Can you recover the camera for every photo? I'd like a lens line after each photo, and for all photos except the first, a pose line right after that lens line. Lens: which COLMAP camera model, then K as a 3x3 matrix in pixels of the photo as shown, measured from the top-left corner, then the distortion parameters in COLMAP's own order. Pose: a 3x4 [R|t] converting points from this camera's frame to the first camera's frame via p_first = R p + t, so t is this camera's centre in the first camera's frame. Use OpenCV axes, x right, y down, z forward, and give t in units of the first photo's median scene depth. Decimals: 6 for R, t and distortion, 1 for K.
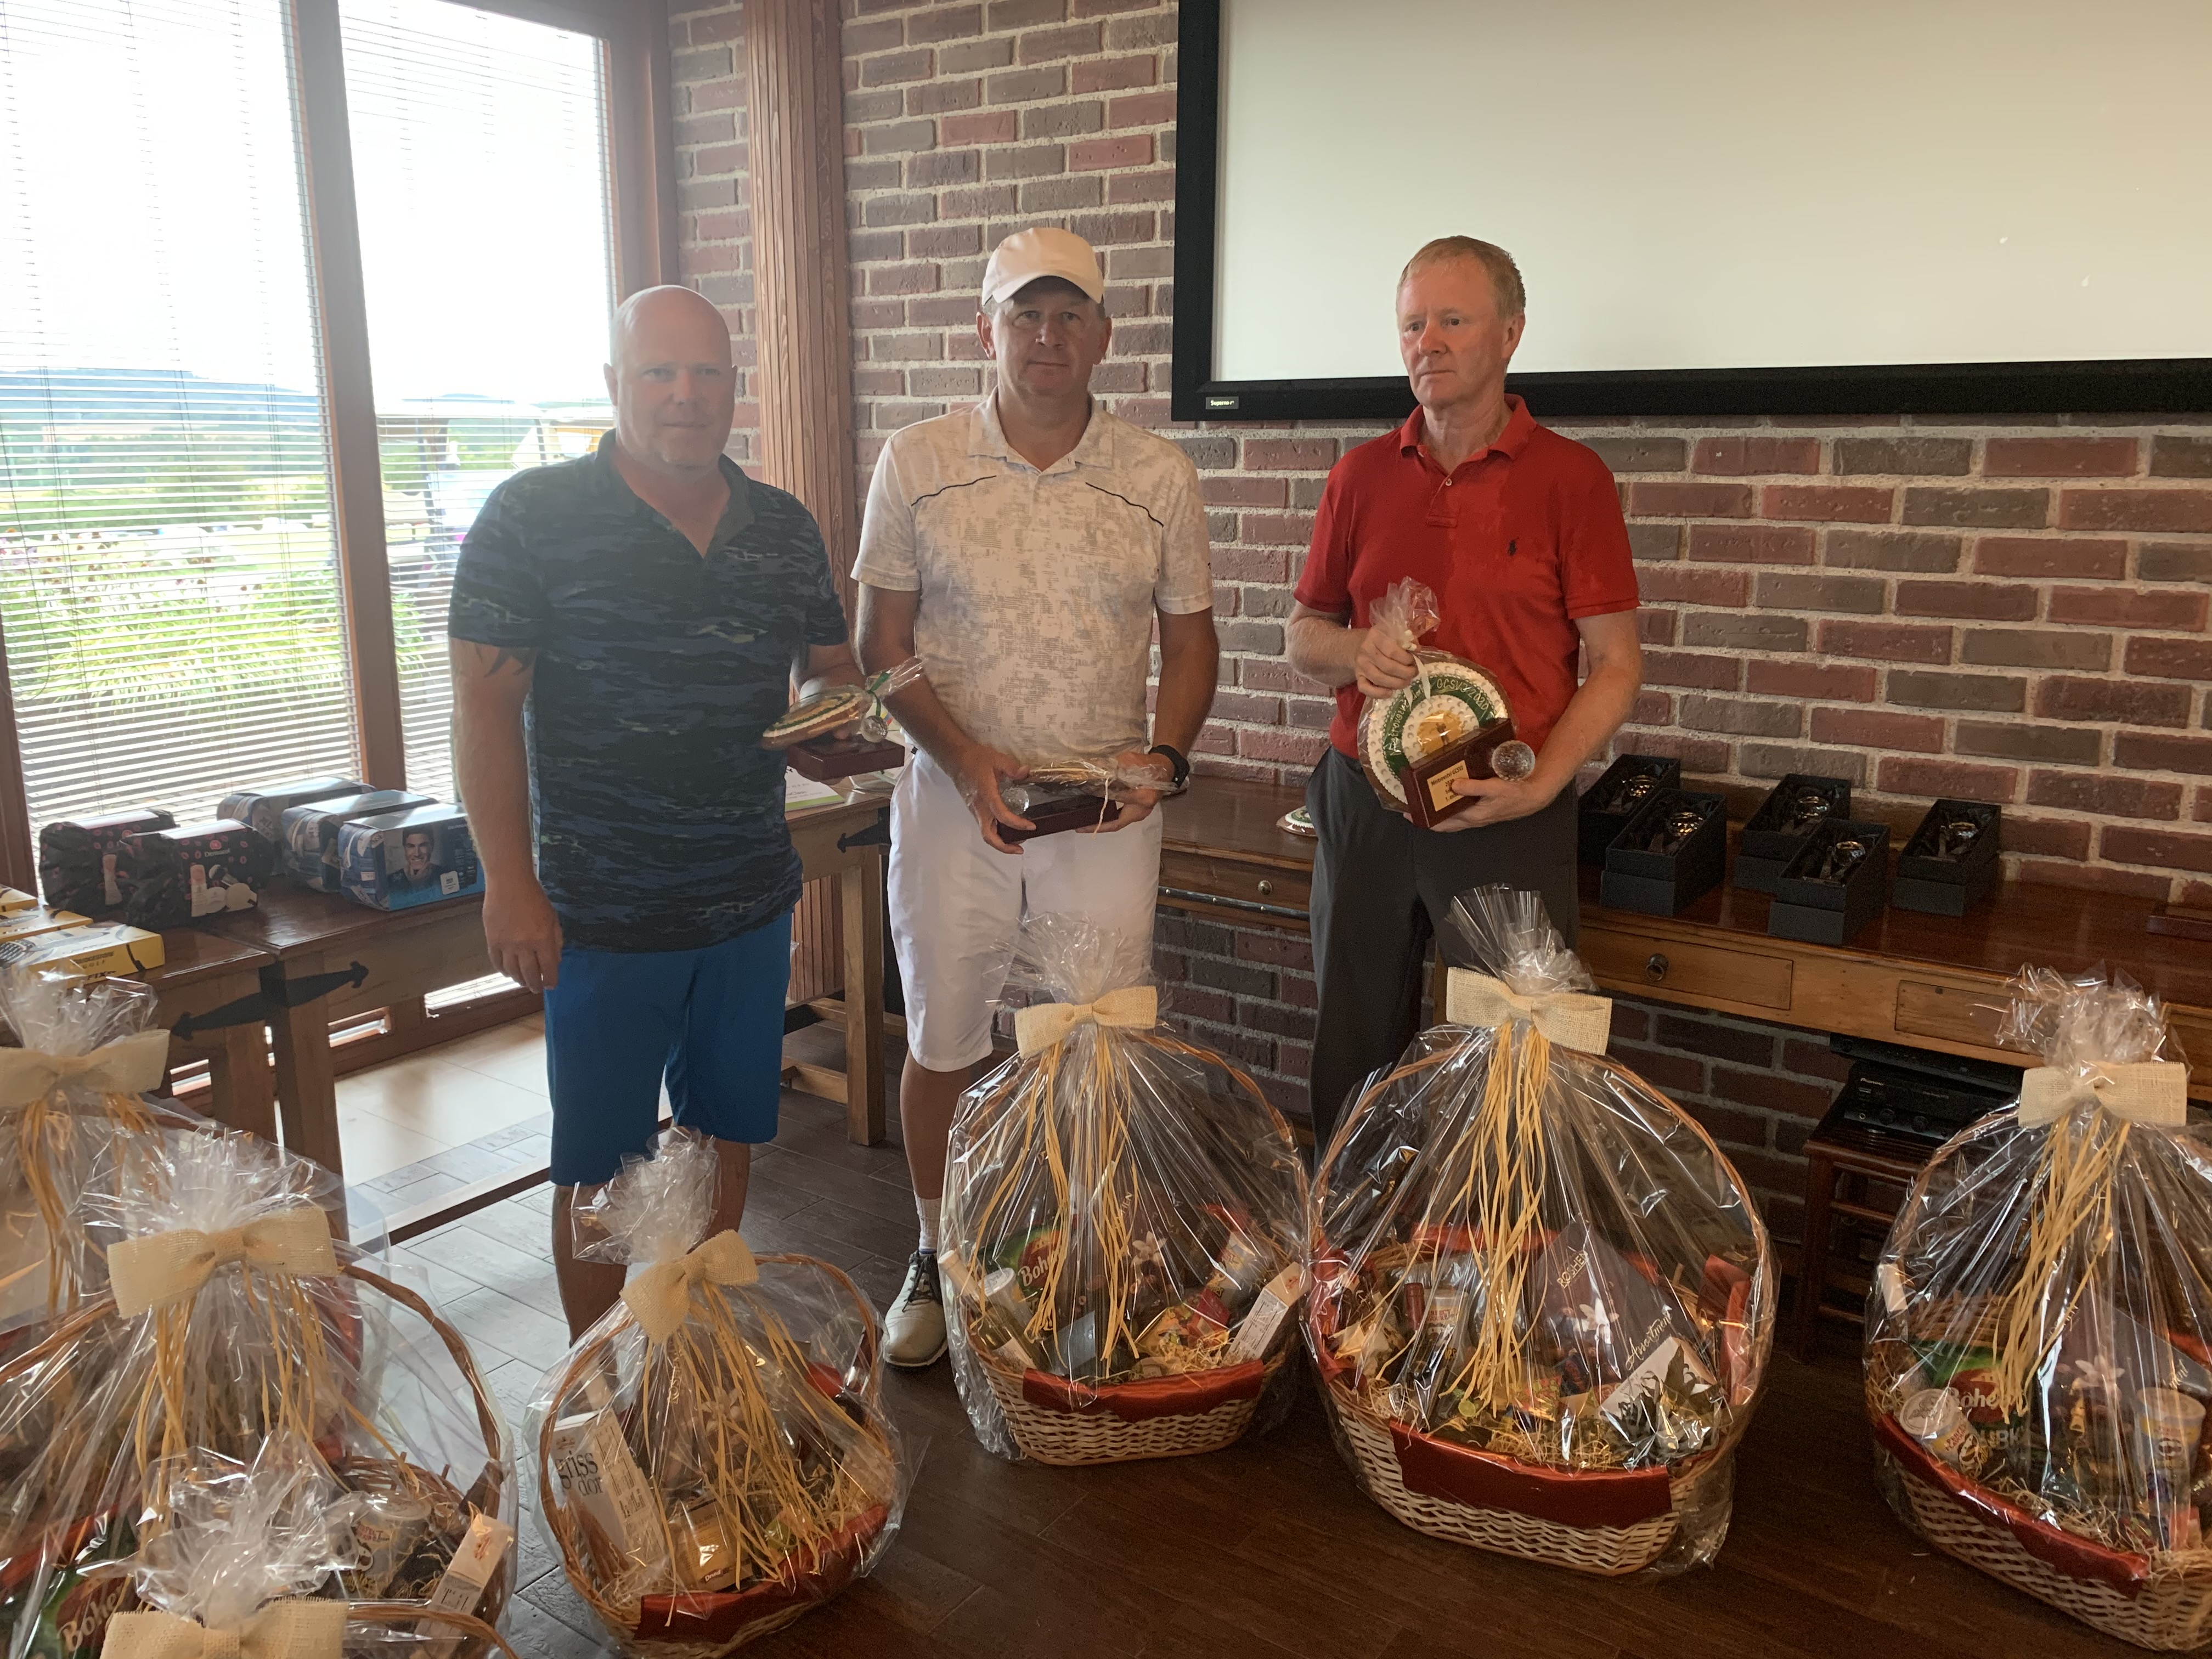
lens RADIAL K [[1711.8, 0, 1099.6], [0, 1711.8, 818.4], [0, 0, 1]] dist [0.004195, 0.004412]
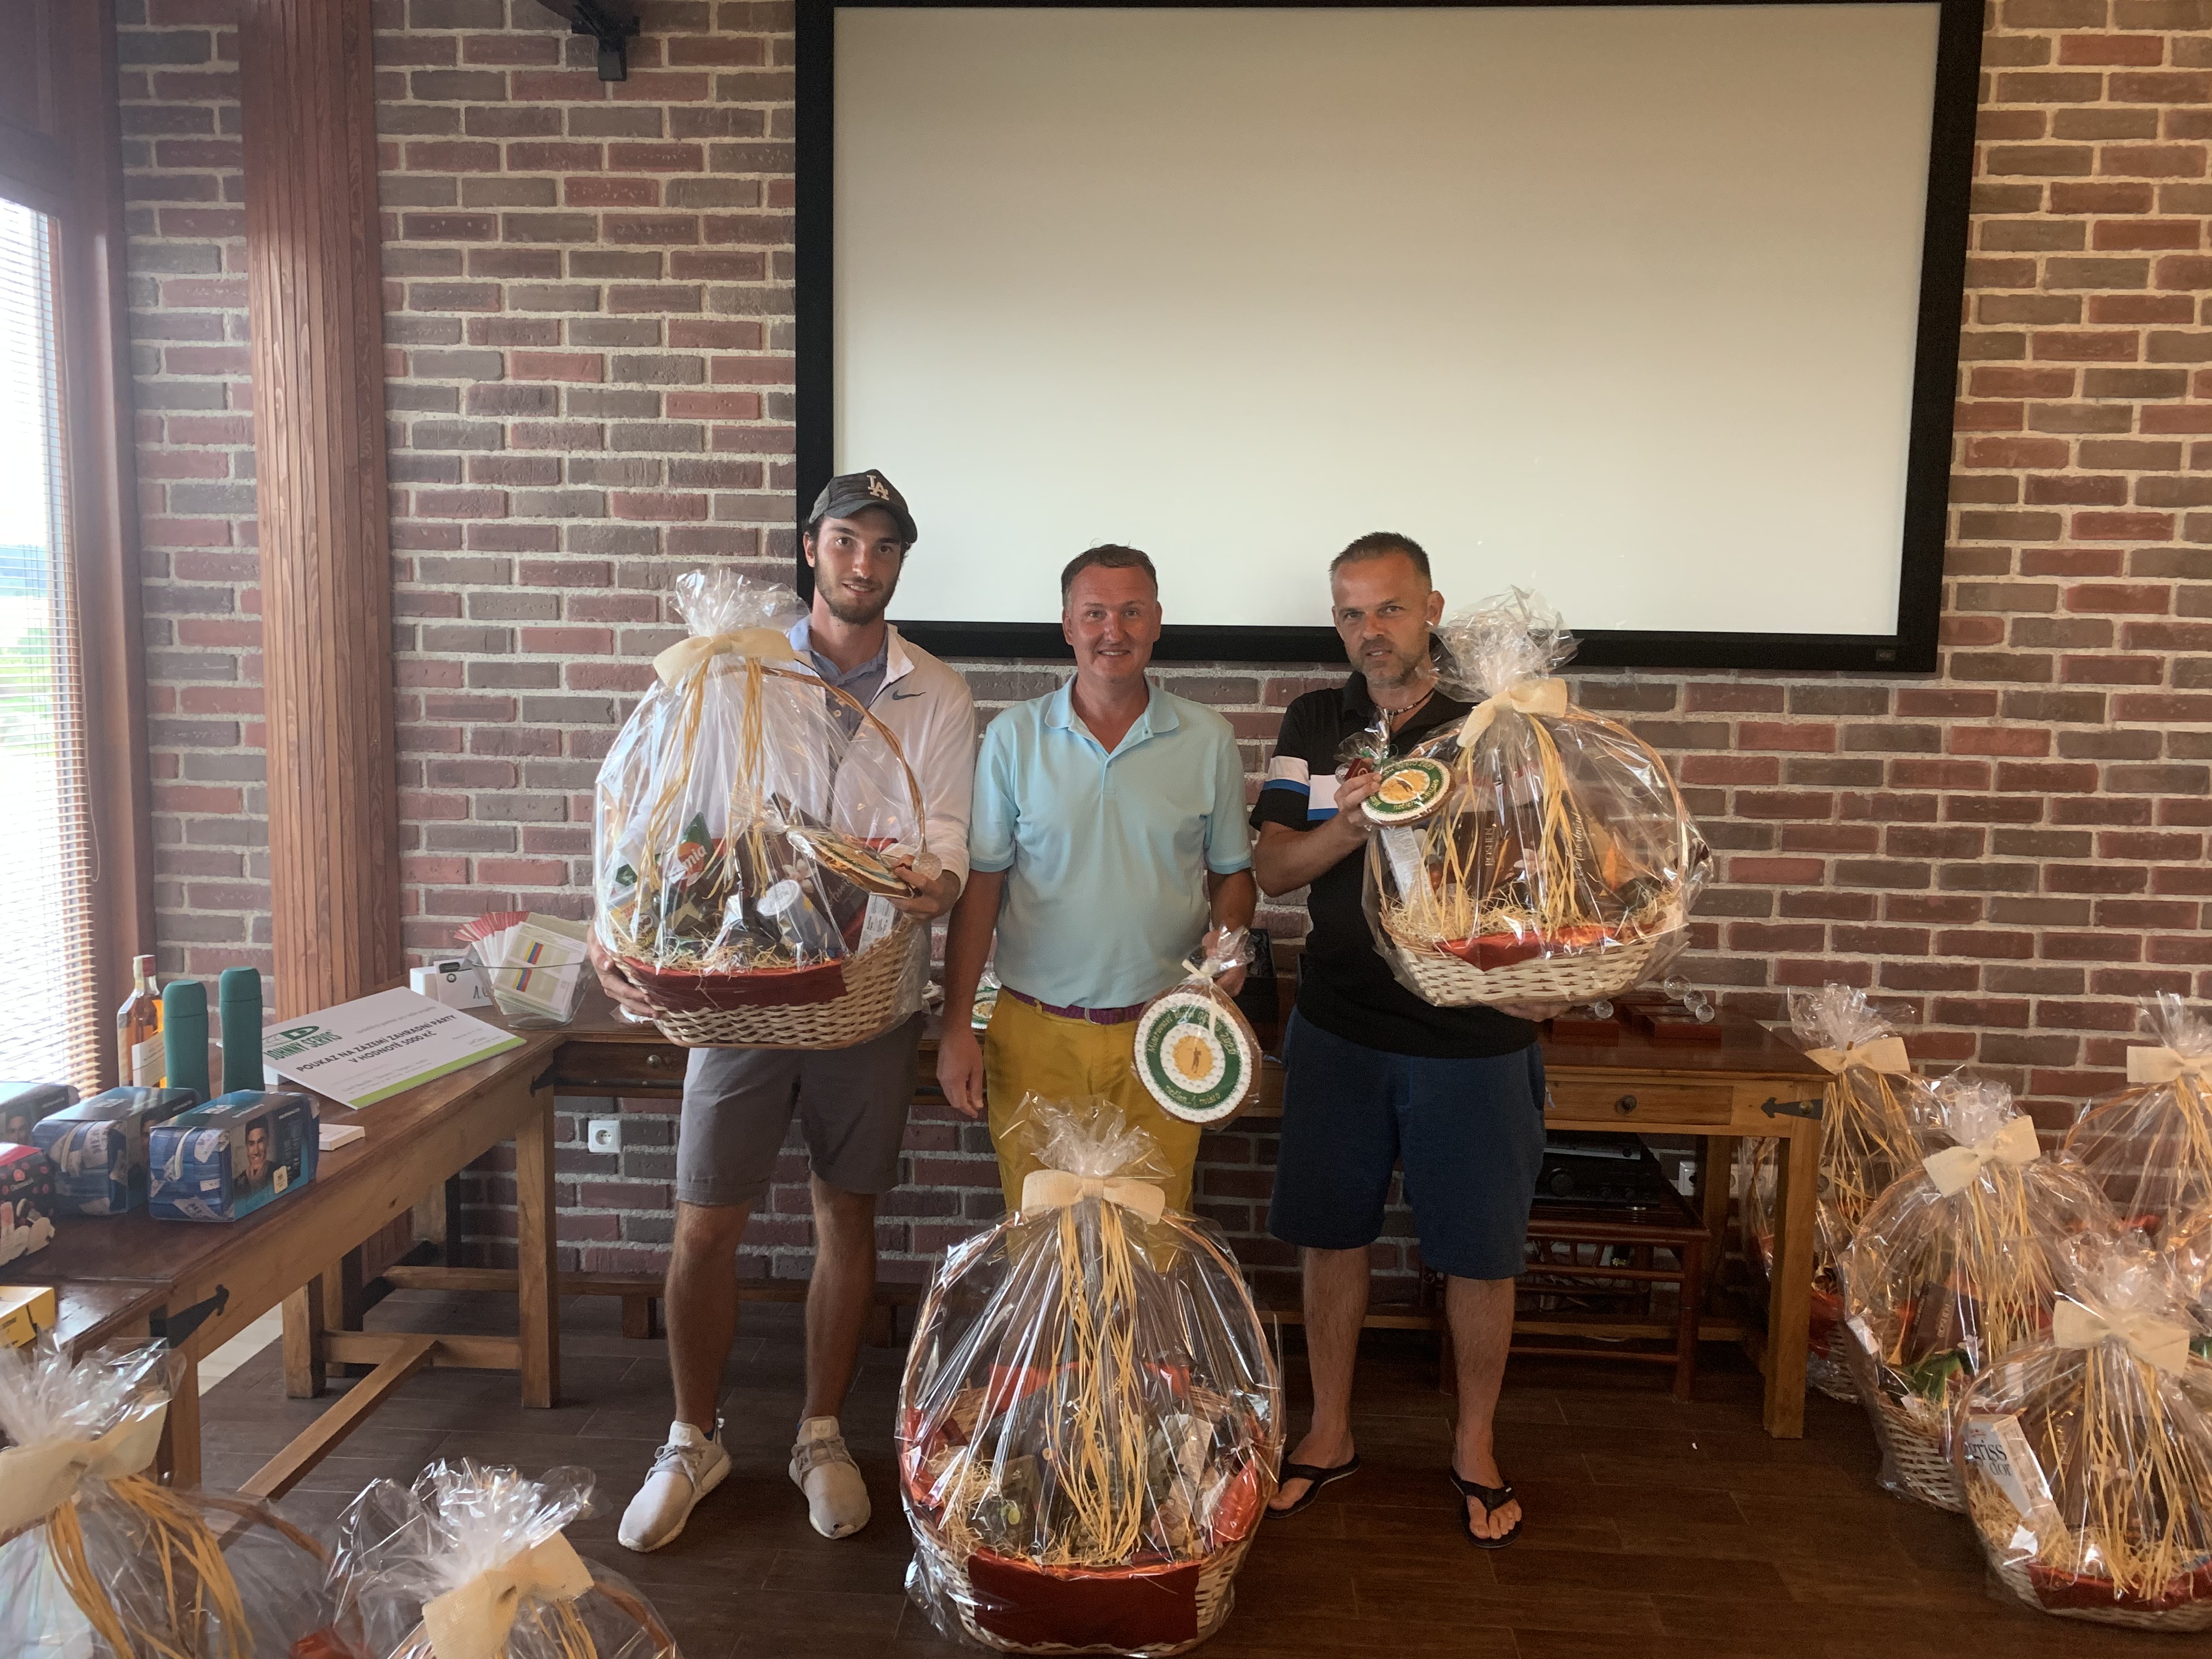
lens RADIAL K [[1711.8, 0, 1108.9], [0, 1711.8, 811.6], [0, 0, 1]] dist [0.004195, 0.004412]
pose [[0.850584, -0.044015, 0.523993, -0.355262], [0.097233, 0.992472, -0.074470, -0.033543], [-0.516771, 0.114292, 0.848461, -0.004661]]
